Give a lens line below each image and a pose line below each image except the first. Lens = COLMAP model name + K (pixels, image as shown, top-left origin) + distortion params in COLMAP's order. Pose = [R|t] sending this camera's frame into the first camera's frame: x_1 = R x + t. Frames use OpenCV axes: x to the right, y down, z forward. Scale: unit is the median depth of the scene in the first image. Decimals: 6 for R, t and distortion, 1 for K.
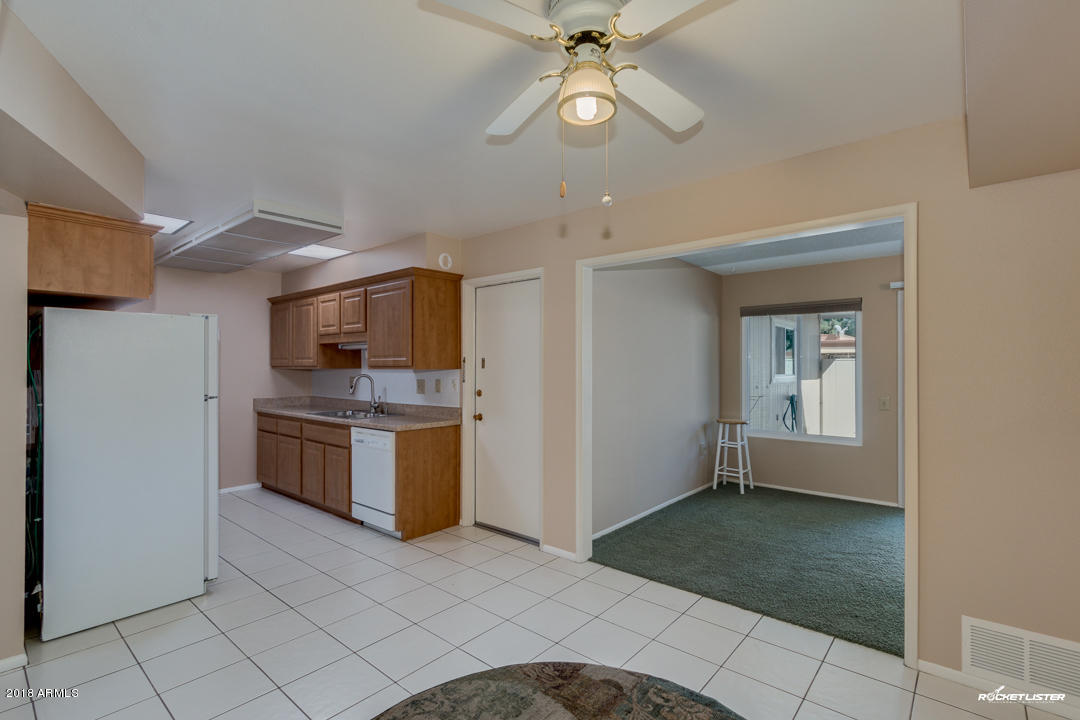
lens RADIAL K [[493.5, 0, 555.7], [0, 493.5, 365.2], [0, 0, 1]] dist [0.002212, -0.000318]
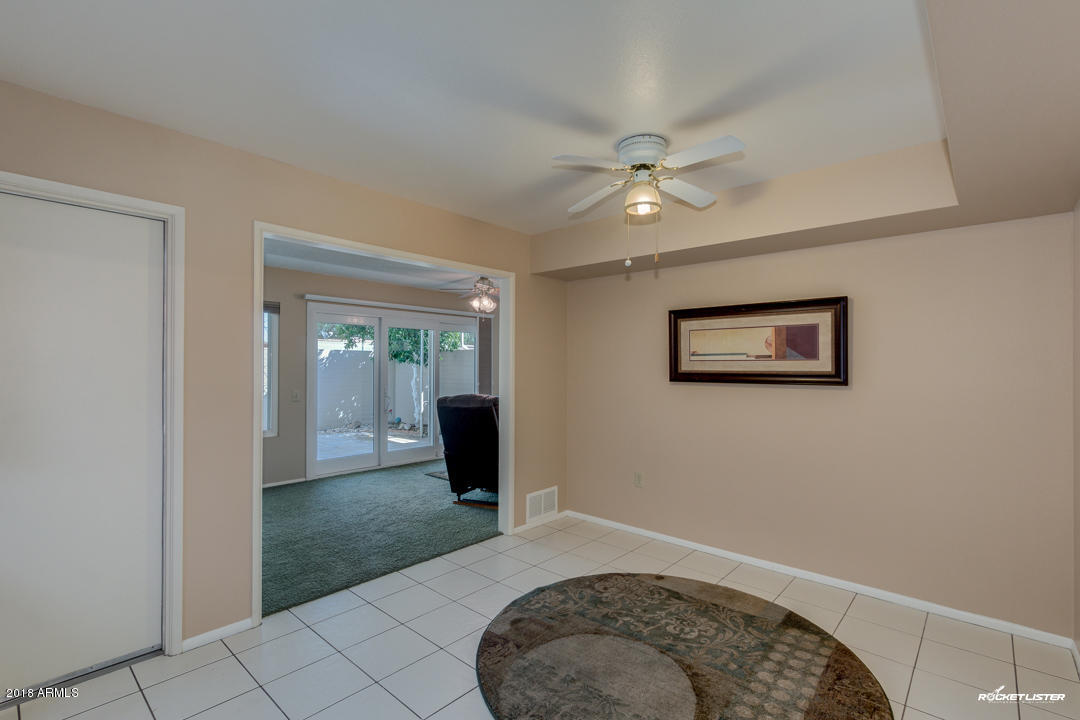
lens RADIAL K [[493.5, 0, 534.9], [0, 493.5, 366.1], [0, 0, 1]] dist [0.002212, -0.000318]
pose [[0.049246, -0.002808, 0.998783, -0.501960], [-0.008364, 0.999960, 0.003224, -0.000391], [-0.998752, -0.008512, 0.049221, 0.402241]]
